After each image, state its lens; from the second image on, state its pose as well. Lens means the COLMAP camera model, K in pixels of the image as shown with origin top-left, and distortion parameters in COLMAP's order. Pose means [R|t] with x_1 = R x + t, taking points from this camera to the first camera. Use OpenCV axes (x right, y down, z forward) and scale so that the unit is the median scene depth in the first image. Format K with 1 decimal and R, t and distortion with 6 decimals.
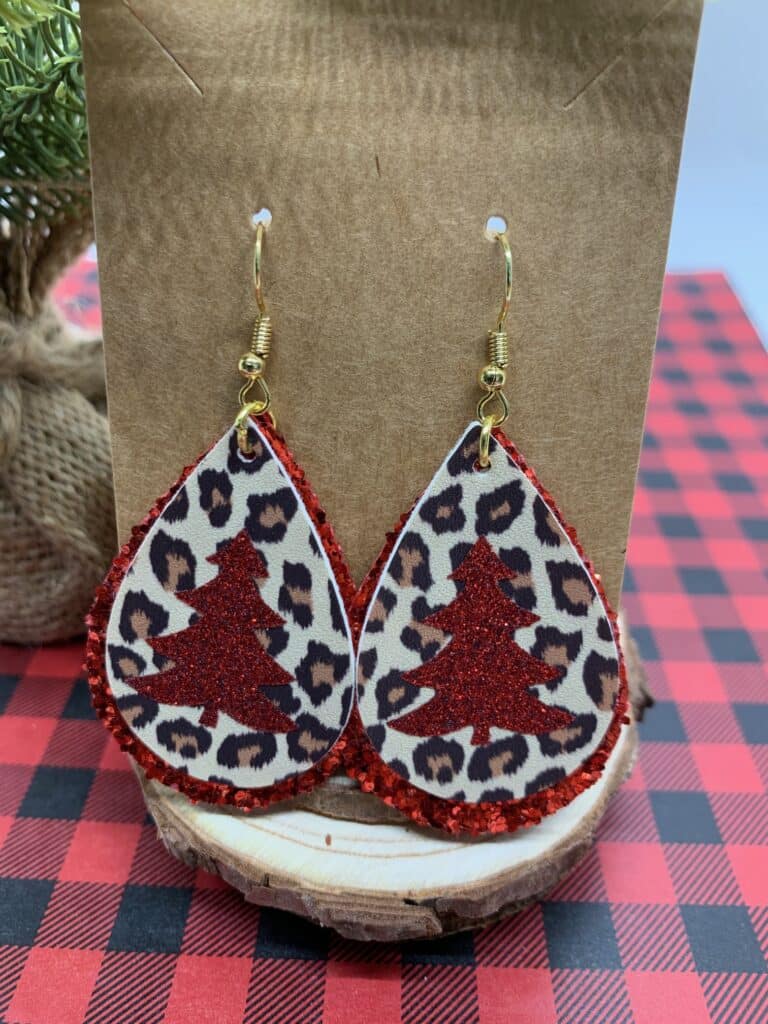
lens RADIAL K [[871.0, 0, 379.3], [0, 871.0, 510.6], [0, 0, 1]] dist [-0.036098, 0.014202]
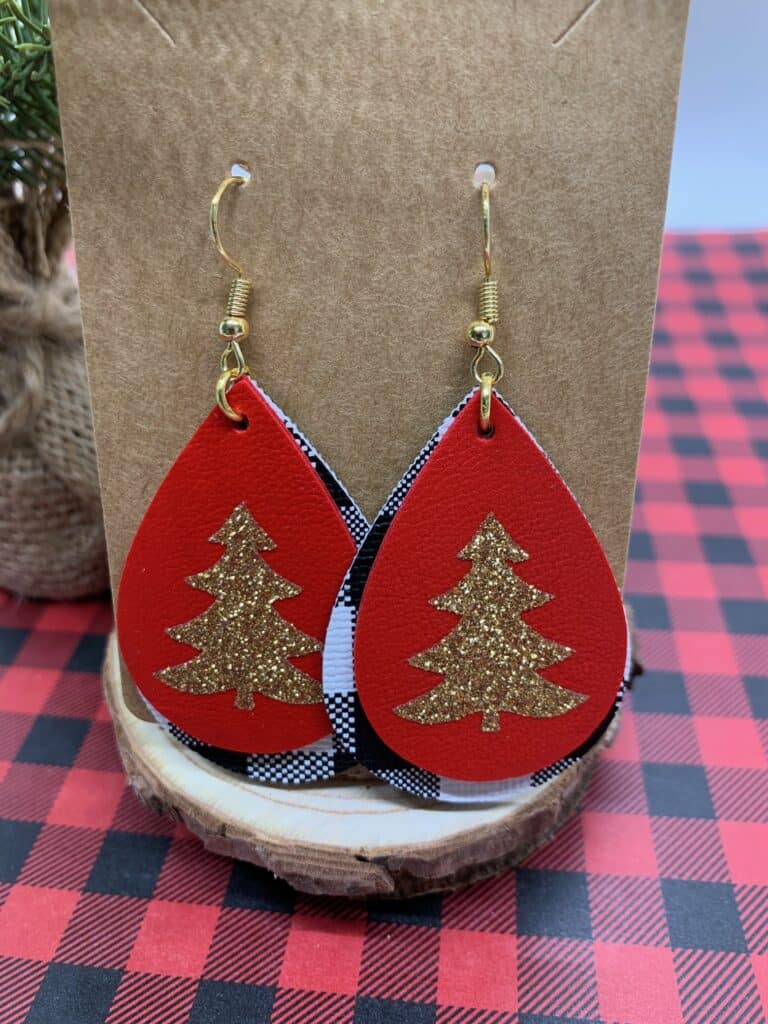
lens RADIAL K [[871.0, 0, 386.1], [0, 871.0, 511.4], [0, 0, 1]] dist [-0.036098, 0.014202]
pose [[0.995438, 0.013827, -0.094406, 0.134620], [-0.010995, 0.999476, 0.030450, 0.019867], [0.094778, -0.029273, 0.995068, 0.019383]]
